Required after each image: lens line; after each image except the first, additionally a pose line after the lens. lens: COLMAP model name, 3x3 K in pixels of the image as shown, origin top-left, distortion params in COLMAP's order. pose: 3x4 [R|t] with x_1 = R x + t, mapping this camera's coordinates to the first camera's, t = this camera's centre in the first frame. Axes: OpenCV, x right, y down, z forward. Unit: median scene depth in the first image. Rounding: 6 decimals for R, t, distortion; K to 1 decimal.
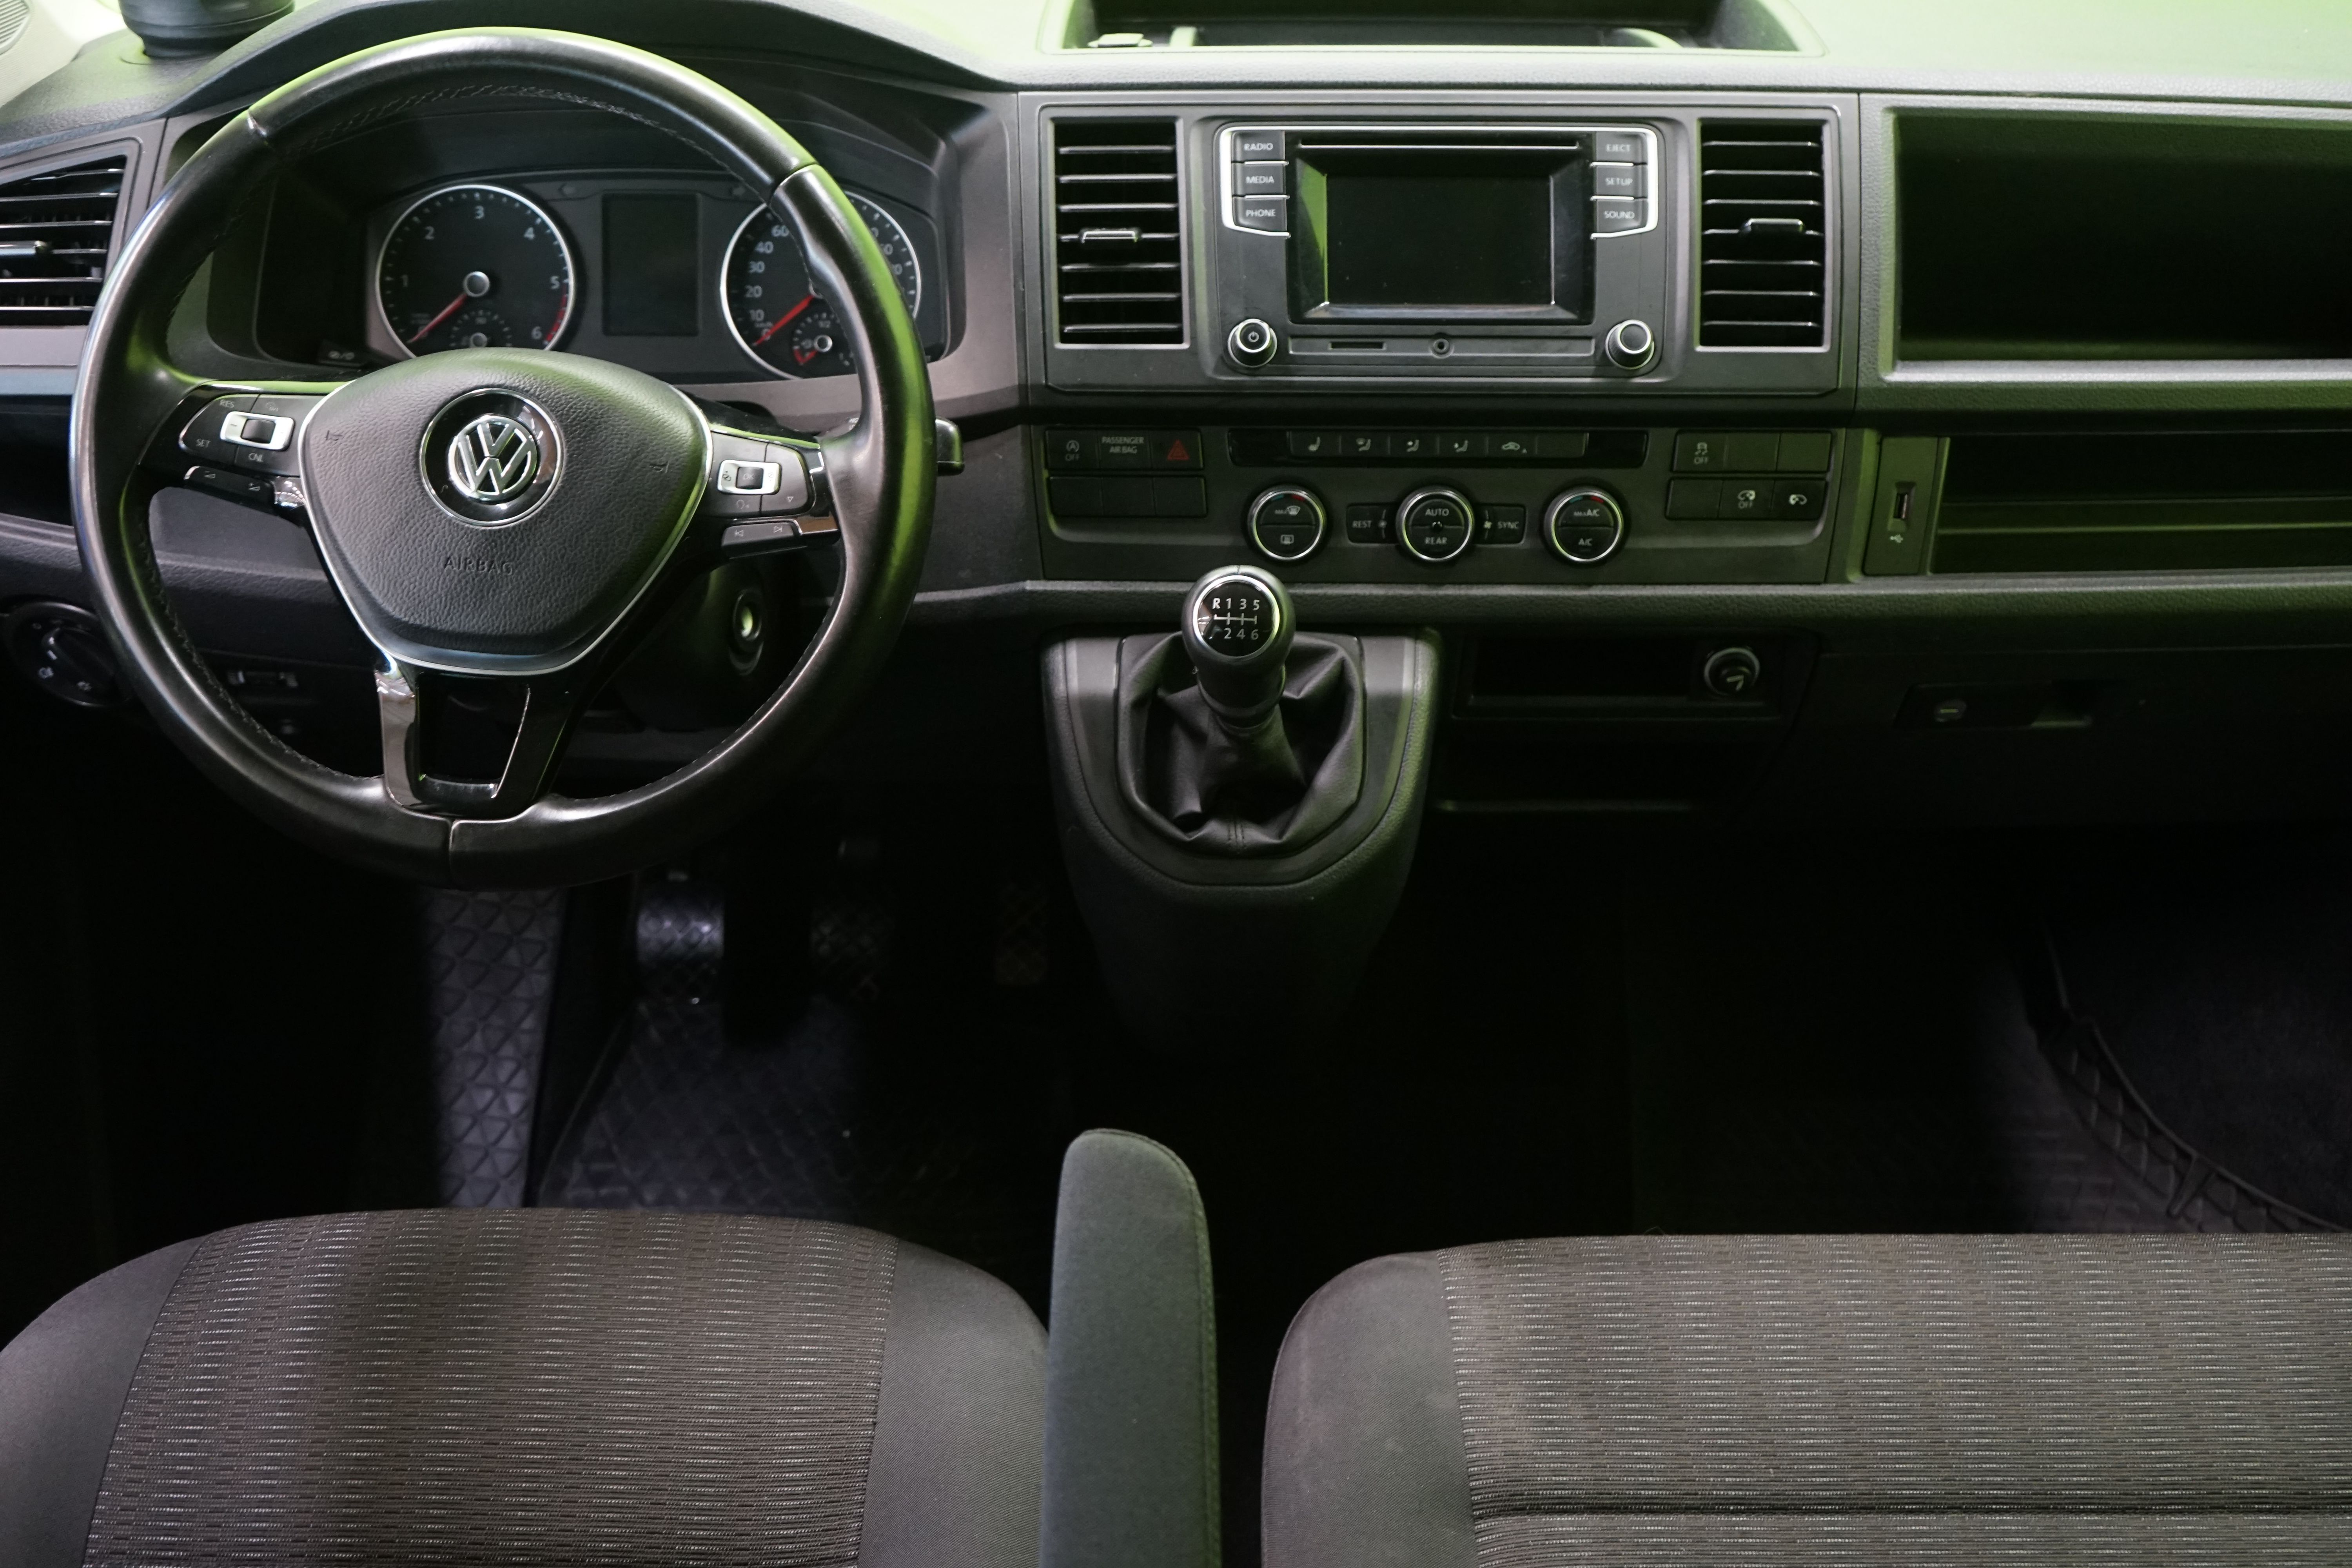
lens RADIAL K [[2290.5, 0, 1182.2], [0, 2290.5, 816.7], [0, 0, 1]] dist [-0.017571, -0.020193]
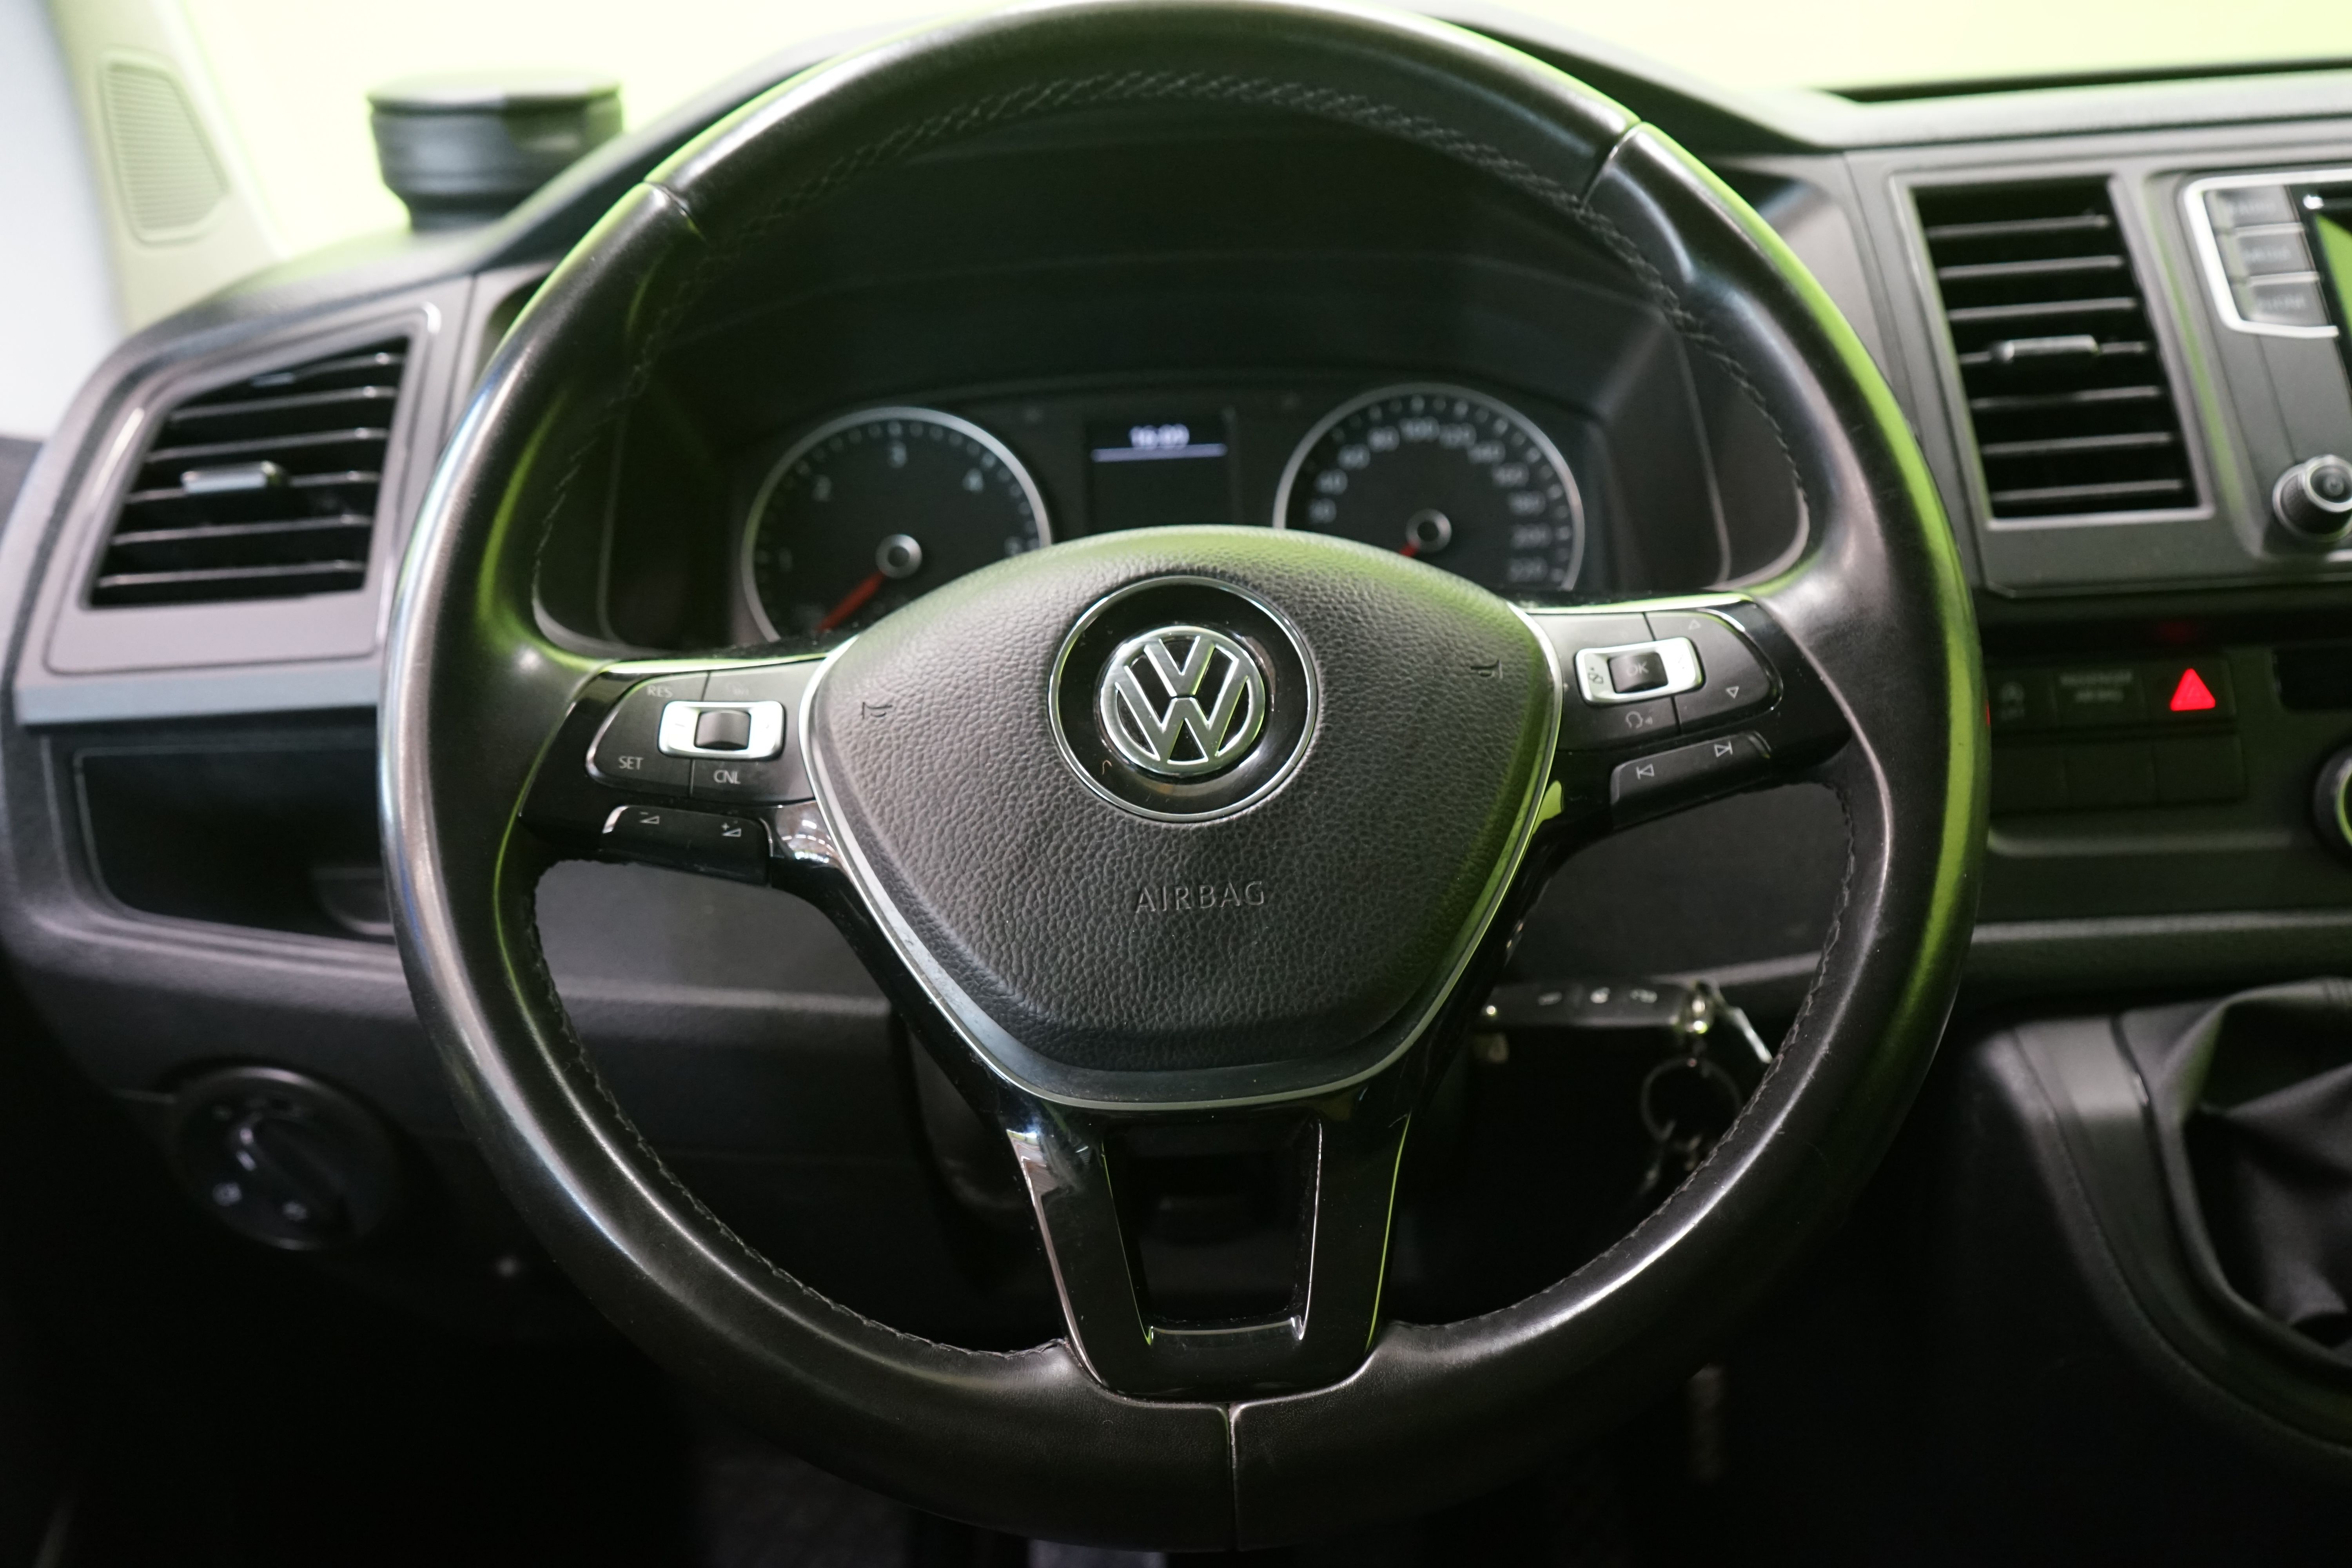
lens RADIAL K [[2438.1, 0, 1176.0], [0, 2438.1, 784.0], [0, 0, 1]] dist [-0.007812, -0.005041]
pose [[0.998250, -0.059075, -0.002497, -0.264292], [0.056780, 0.969540, -0.238261, -0.001749], [0.016496, 0.237702, 0.971198, 0.392118]]
